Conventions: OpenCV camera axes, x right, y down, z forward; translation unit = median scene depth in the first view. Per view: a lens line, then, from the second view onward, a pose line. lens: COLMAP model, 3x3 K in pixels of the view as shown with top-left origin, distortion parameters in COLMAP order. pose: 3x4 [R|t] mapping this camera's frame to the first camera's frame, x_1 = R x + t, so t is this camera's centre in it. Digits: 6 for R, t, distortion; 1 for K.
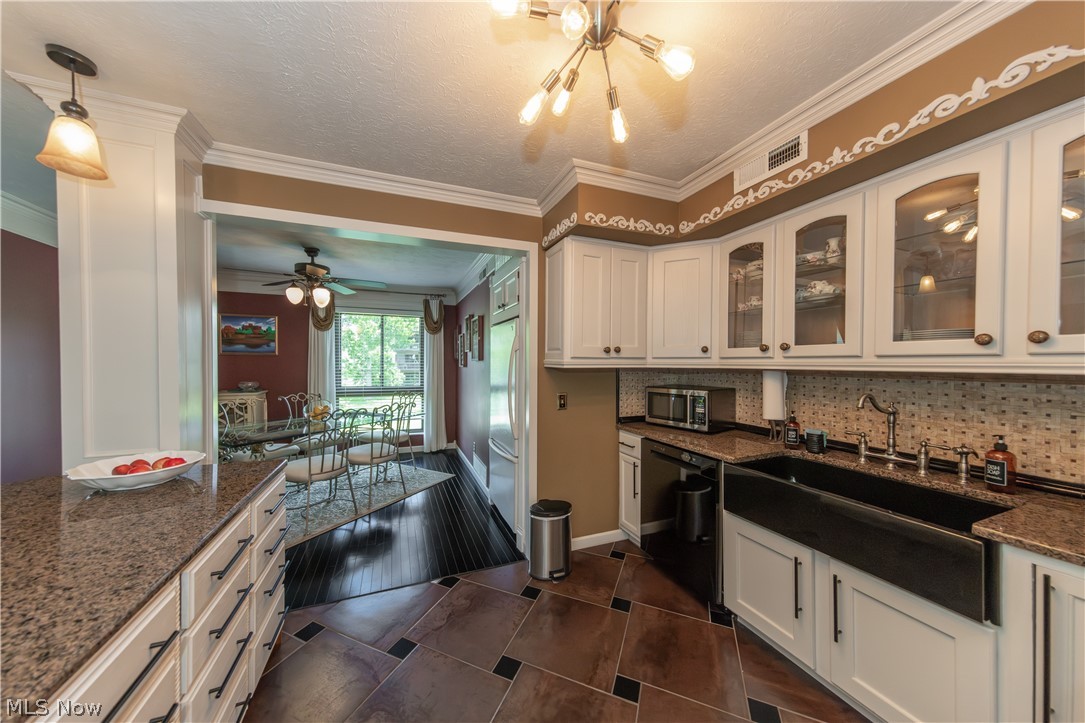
lens RADIAL K [[351.0, 0, 535.7], [0, 351.0, 365.7], [0, 0, 1]] dist [0.003009, 0.000092]
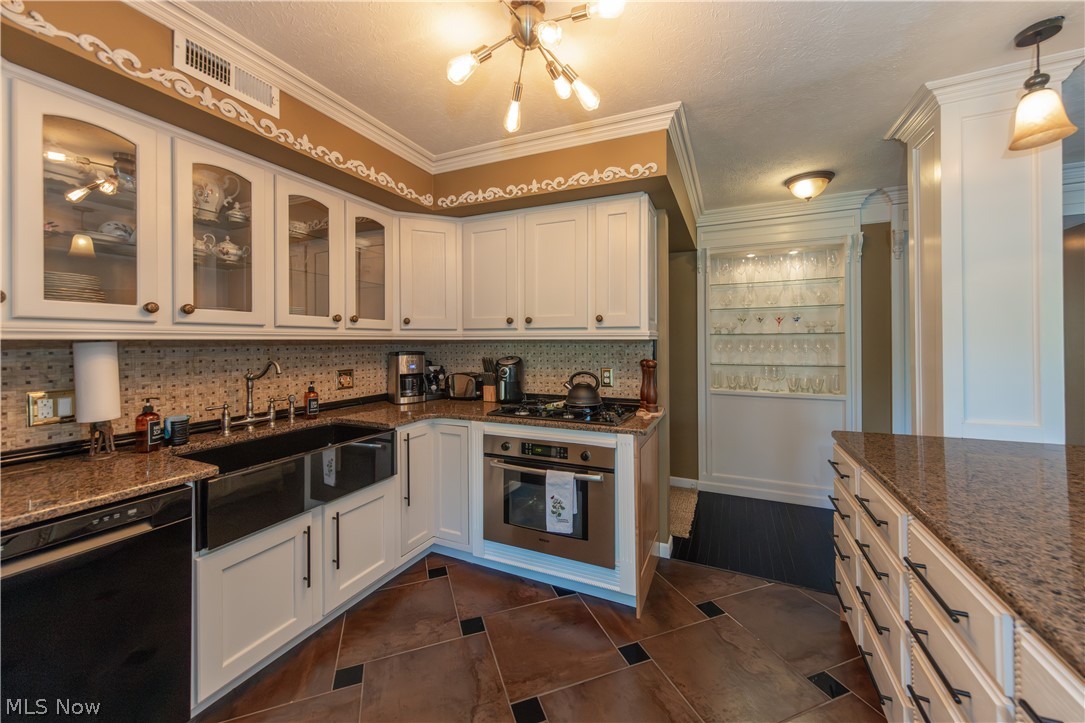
lens RADIAL K [[407.7, 0, 546.0], [0, 407.7, 339.2], [0, 0, 1]] dist [0.005048, -0.000102]
pose [[-0.684903, 0.003529, 0.728626, -0.407617], [0.008808, 0.999955, 0.003437, 0.012299], [-0.728581, 0.008772, -0.684903, 0.933434]]
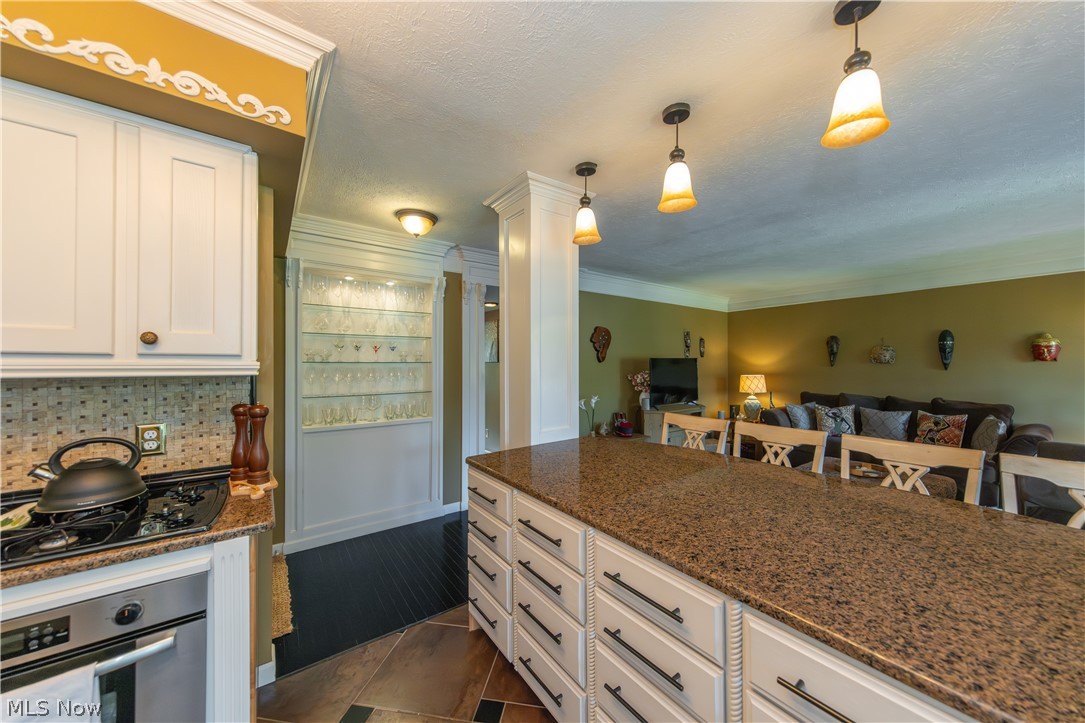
lens RADIAL K [[379.2, 0, 542.9], [0, 379.2, 361.3], [0, 0, 1]] dist [0.007159, -0.000031]
pose [[-0.970755, -0.004302, -0.240033, -0.126147], [-0.005514, 0.999975, 0.004378, -0.010591], [0.240009, 0.005573, -0.970755, 0.758458]]
